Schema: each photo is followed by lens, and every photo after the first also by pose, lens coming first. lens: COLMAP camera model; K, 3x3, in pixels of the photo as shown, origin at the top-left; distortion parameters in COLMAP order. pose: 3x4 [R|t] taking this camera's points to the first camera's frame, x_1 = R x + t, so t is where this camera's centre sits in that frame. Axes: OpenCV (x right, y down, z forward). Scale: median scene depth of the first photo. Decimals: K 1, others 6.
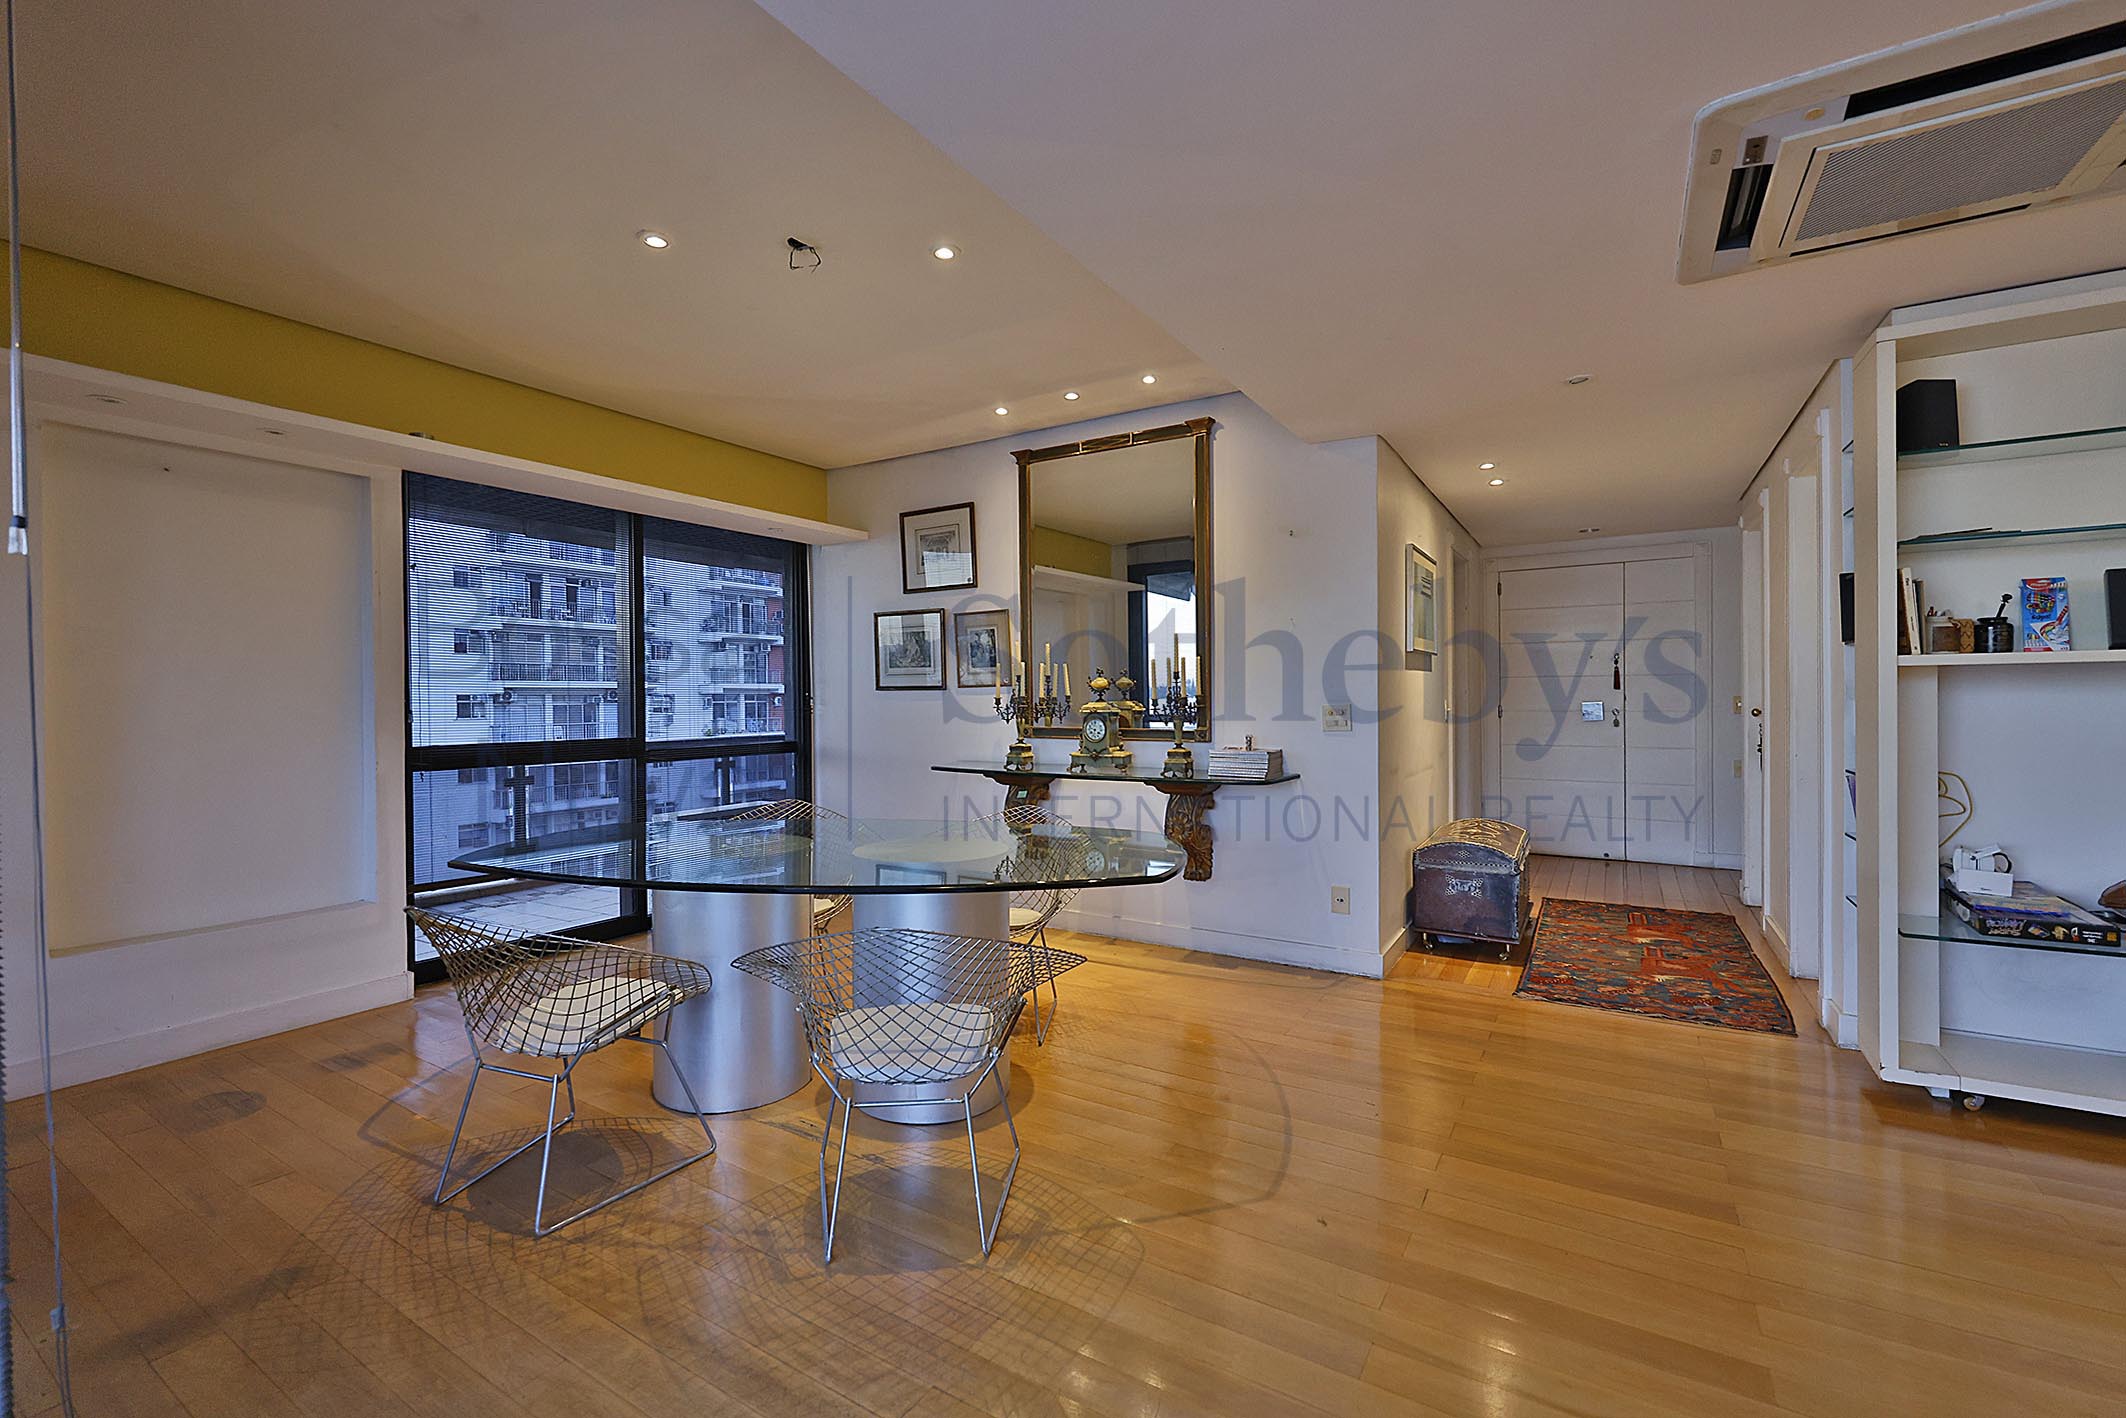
lens RADIAL K [[900.2, 0, 1063.0], [0, 900.2, 709.0], [0, 0, 1]] dist [-0.000343, 0.000155]
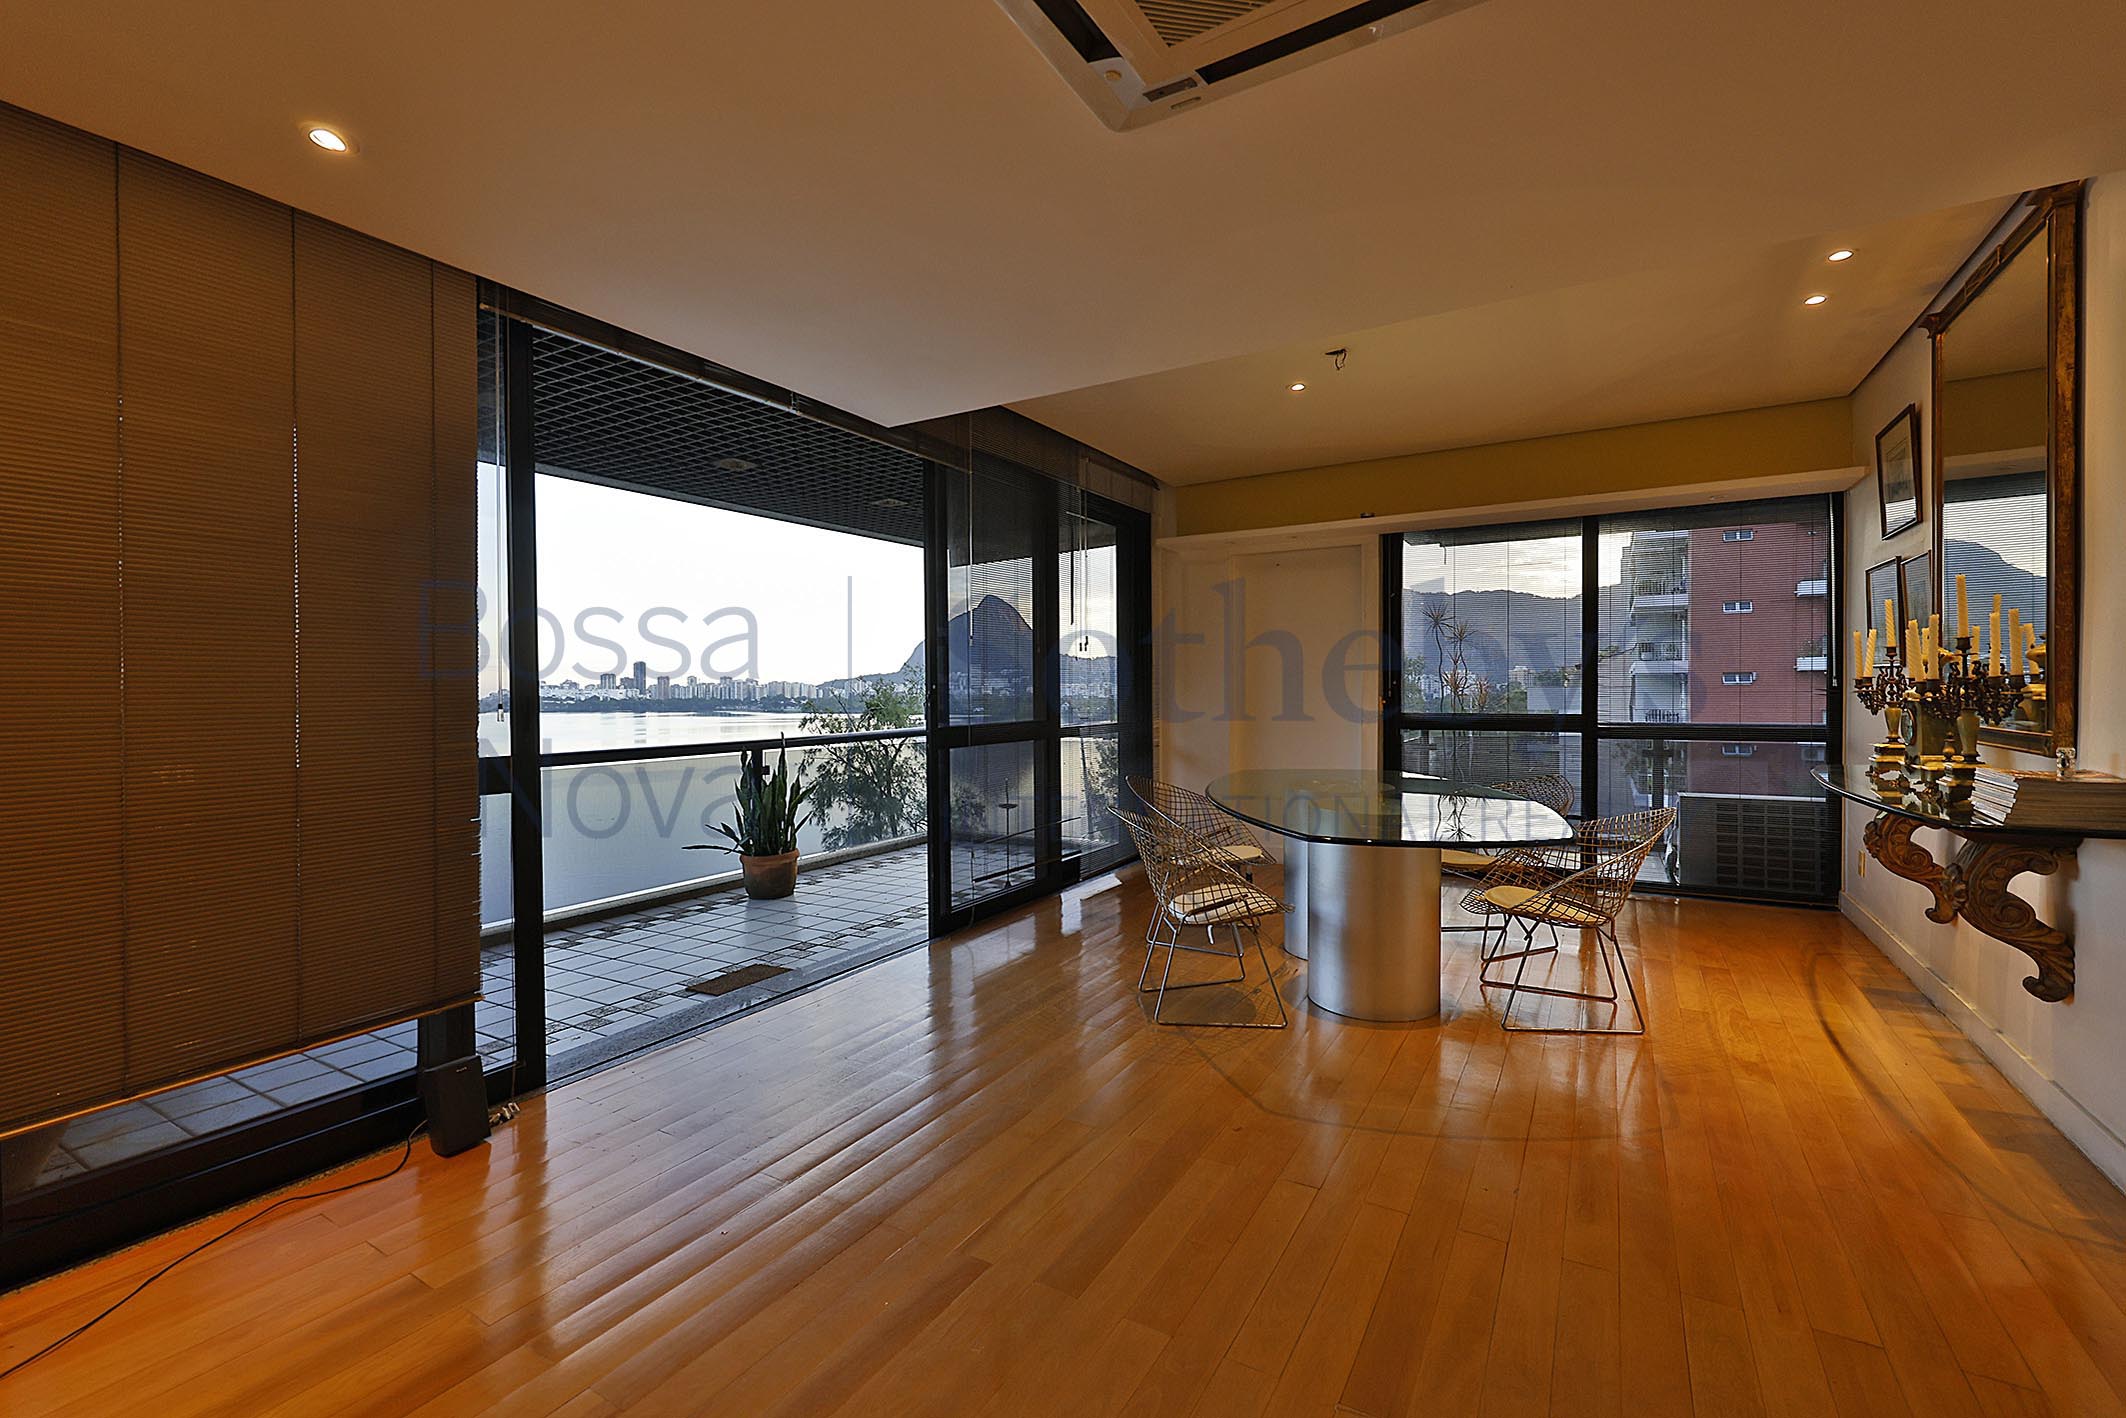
lens RADIAL K [[900.2, 0, 1063.0], [0, 900.2, 709.0], [0, 0, 1]] dist [-0.000343, 0.000155]
pose [[-0.021512, 0.015011, -0.999656, 0.773148], [0.004960, 0.999877, 0.014908, -0.003709], [0.999756, -0.004638, -0.021583, 0.413615]]
